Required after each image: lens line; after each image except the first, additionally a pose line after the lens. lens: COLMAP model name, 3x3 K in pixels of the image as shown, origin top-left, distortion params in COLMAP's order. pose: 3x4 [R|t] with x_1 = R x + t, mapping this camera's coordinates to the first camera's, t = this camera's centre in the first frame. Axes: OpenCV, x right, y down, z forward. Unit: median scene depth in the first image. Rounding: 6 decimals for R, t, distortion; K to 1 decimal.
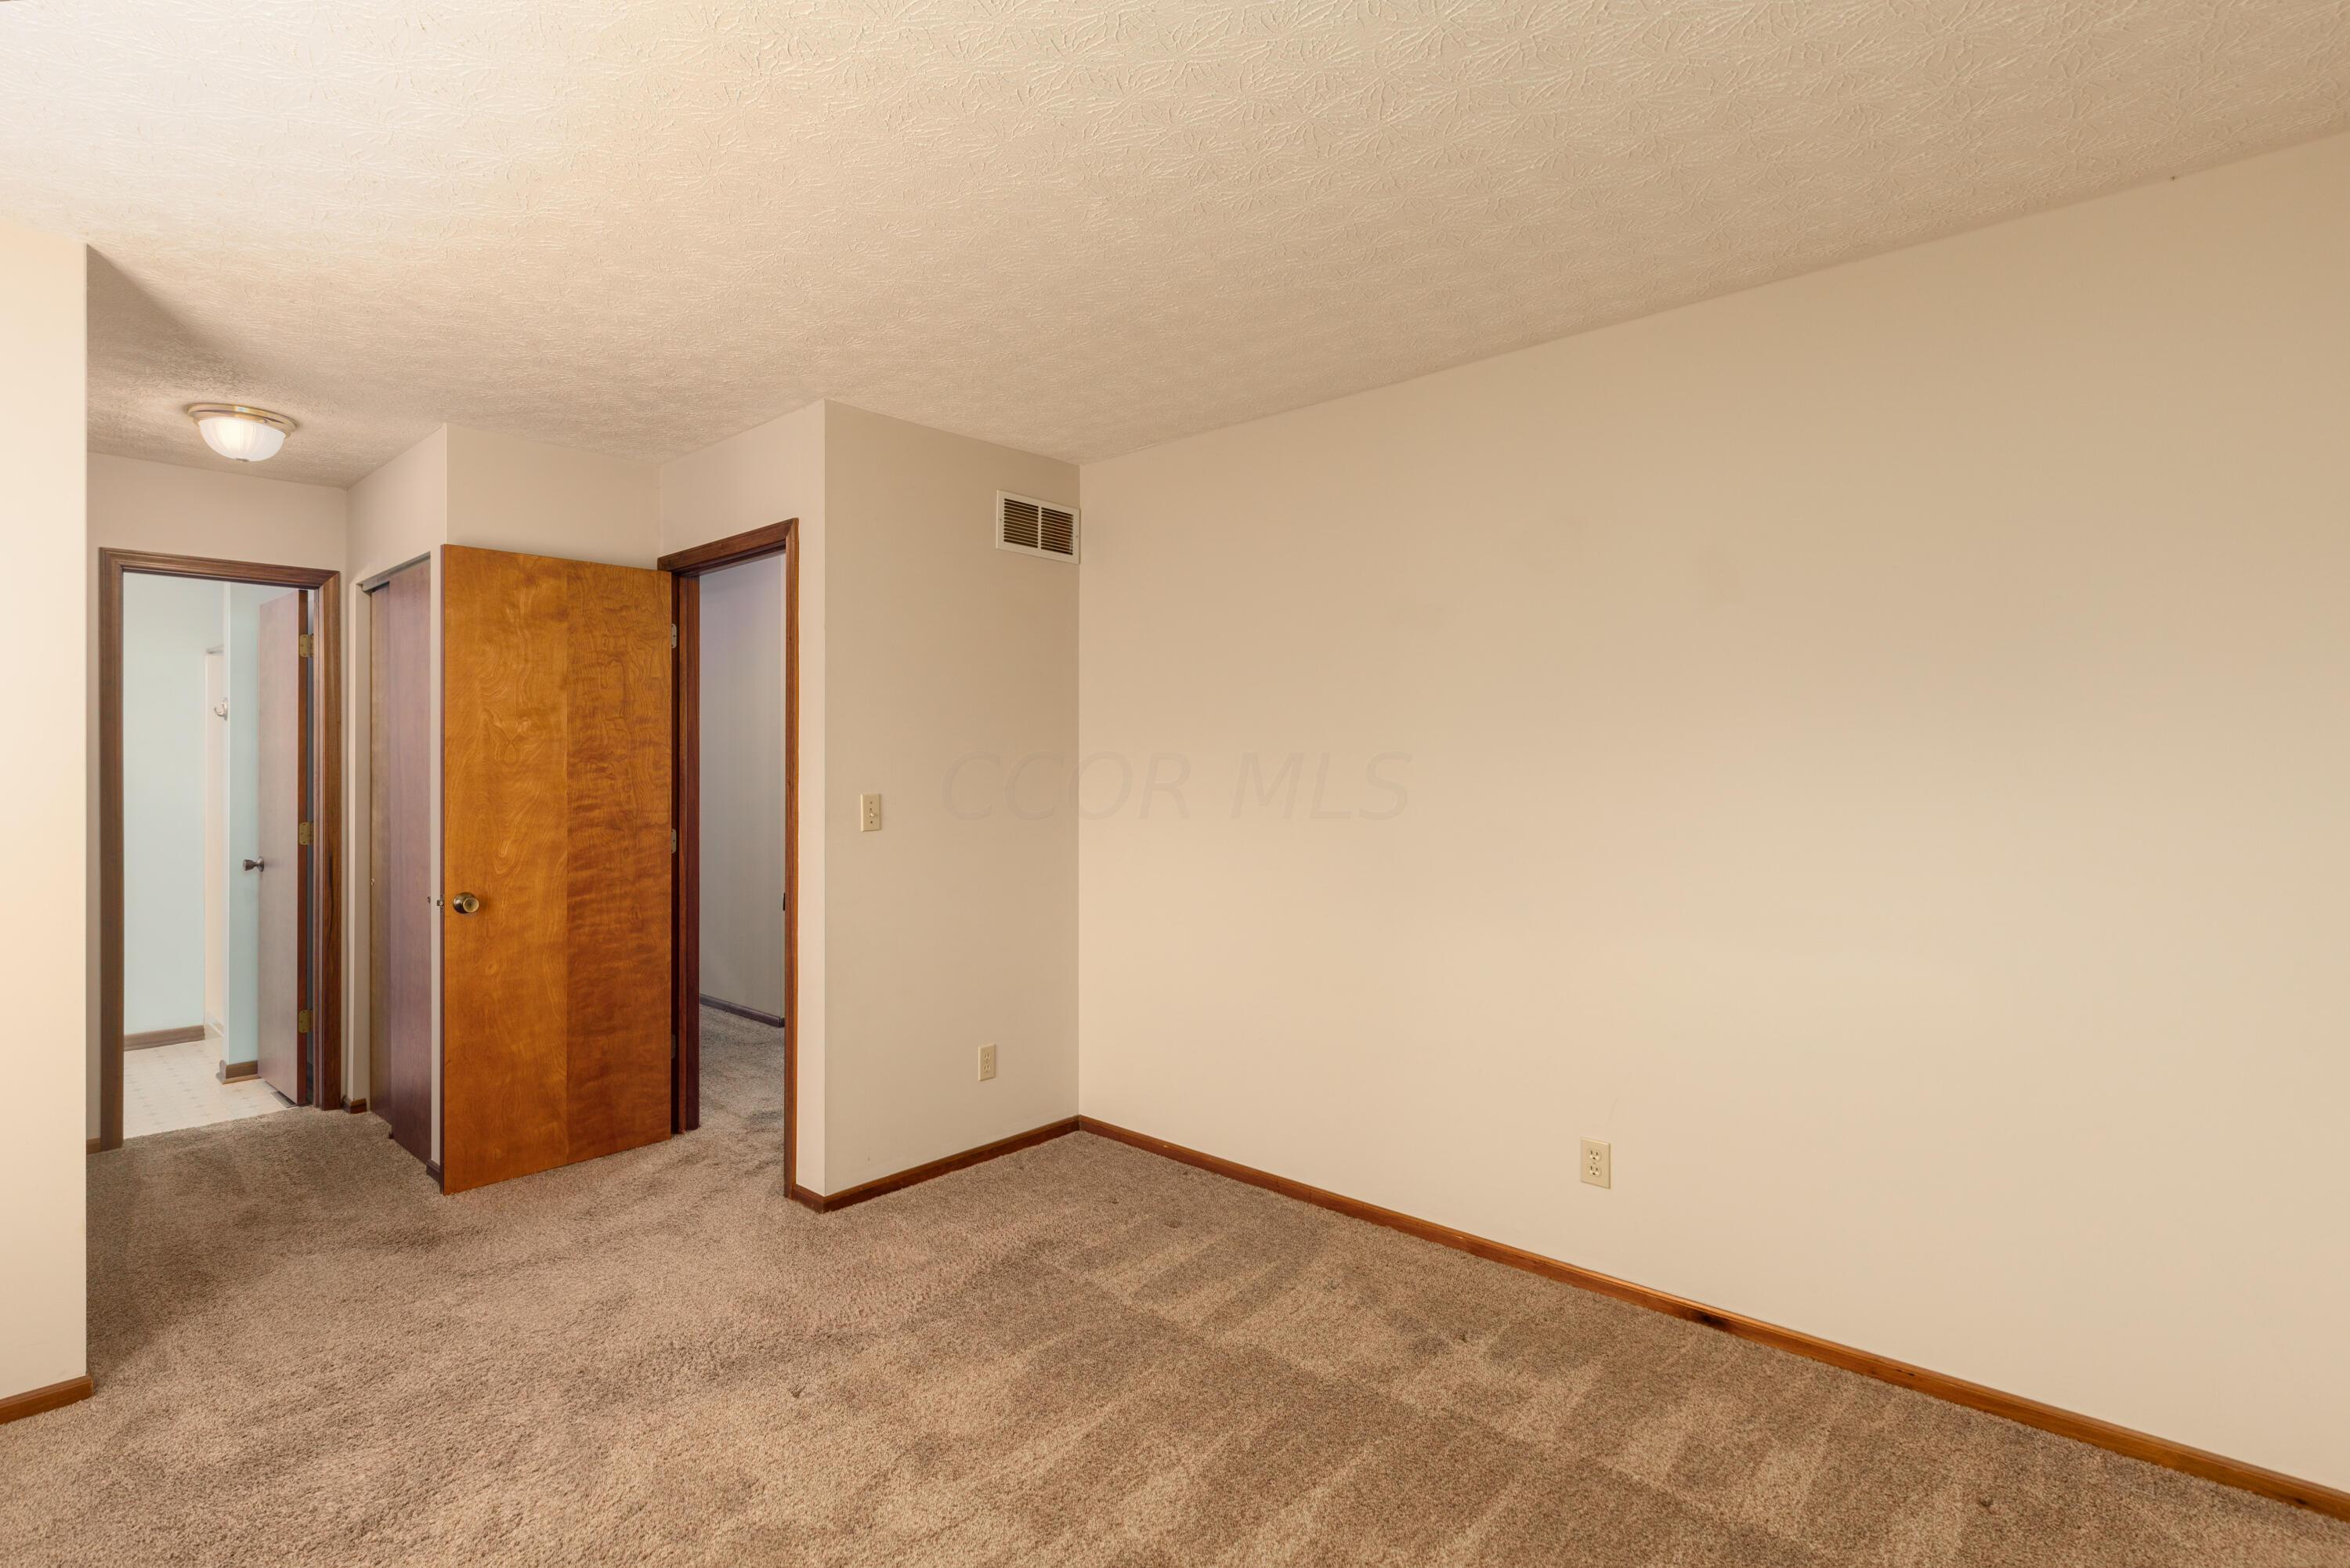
lens RADIAL K [[1087.8, 0, 1082.6], [0, 1087.8, 772.9], [0, 0, 1]] dist [0.000513, -0.000436]
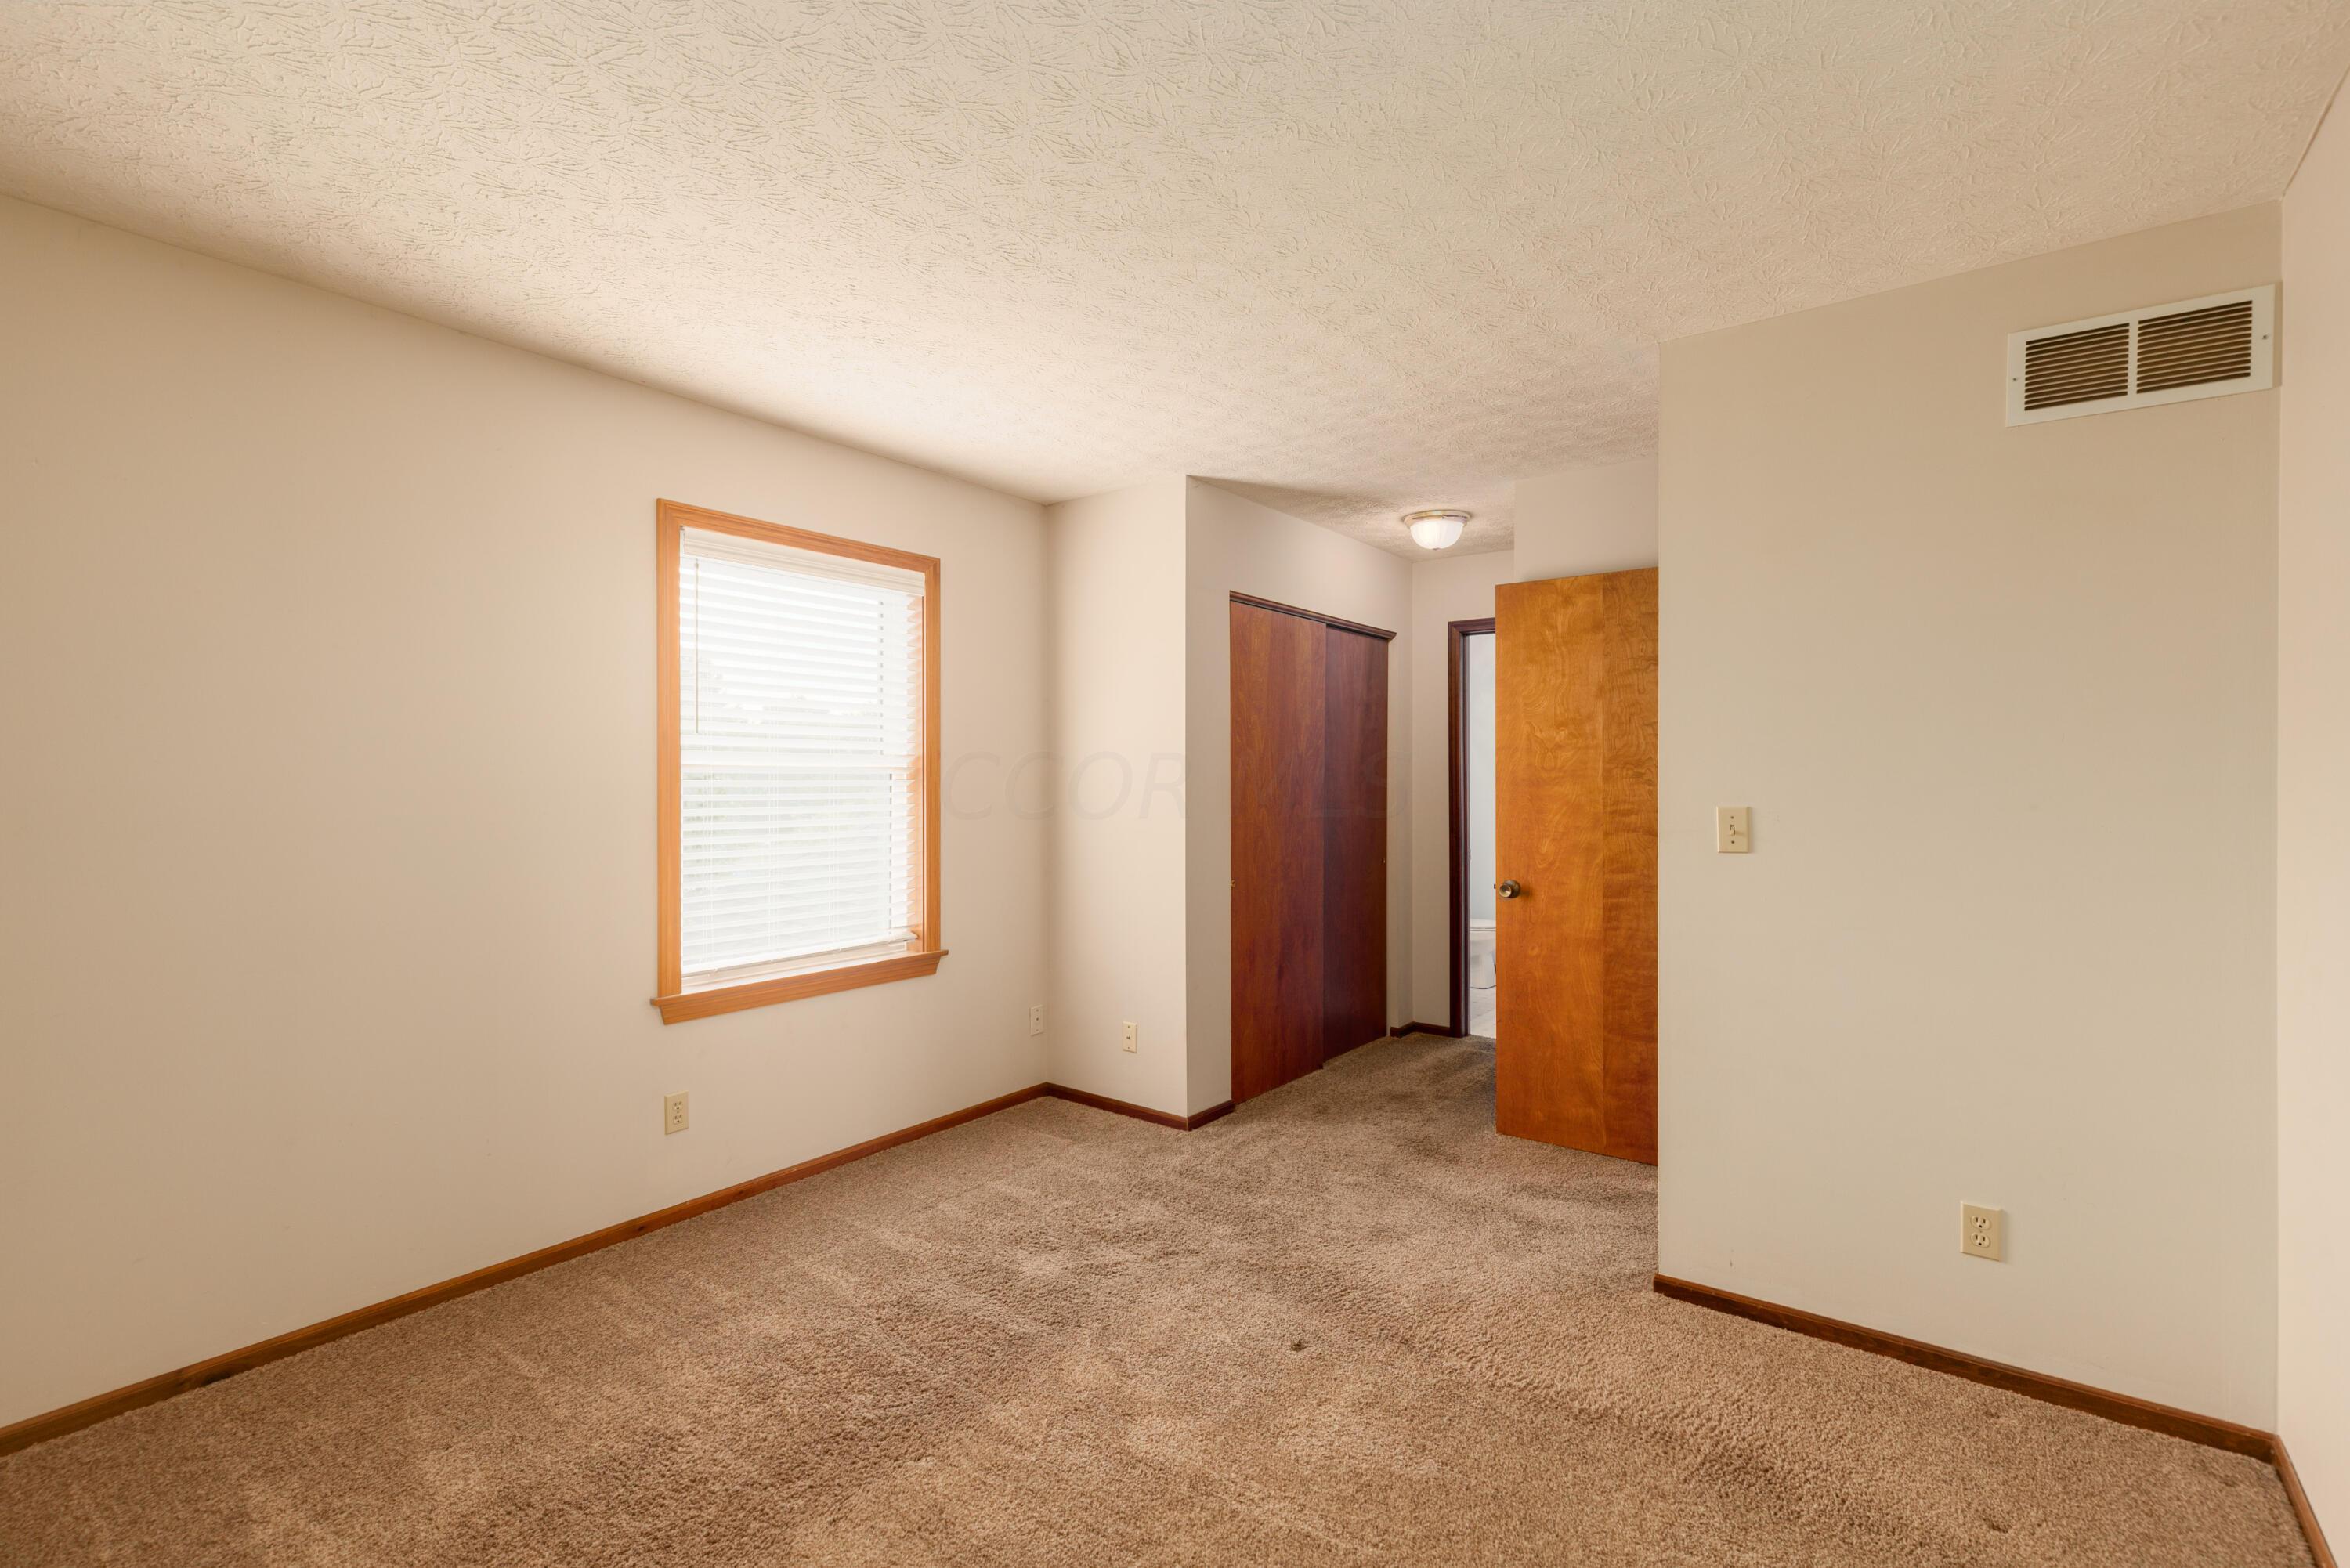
lens RADIAL K [[1087.8, 0, 1176.0], [0, 1087.8, 778.3], [0, 0, 1]] dist [0.000513, -0.000436]
pose [[0.132075, 0.004873, -0.991228, 0.515245], [-0.006579, 0.999970, 0.004039, -0.001574], [0.991218, 0.005988, 0.132103, 0.466773]]
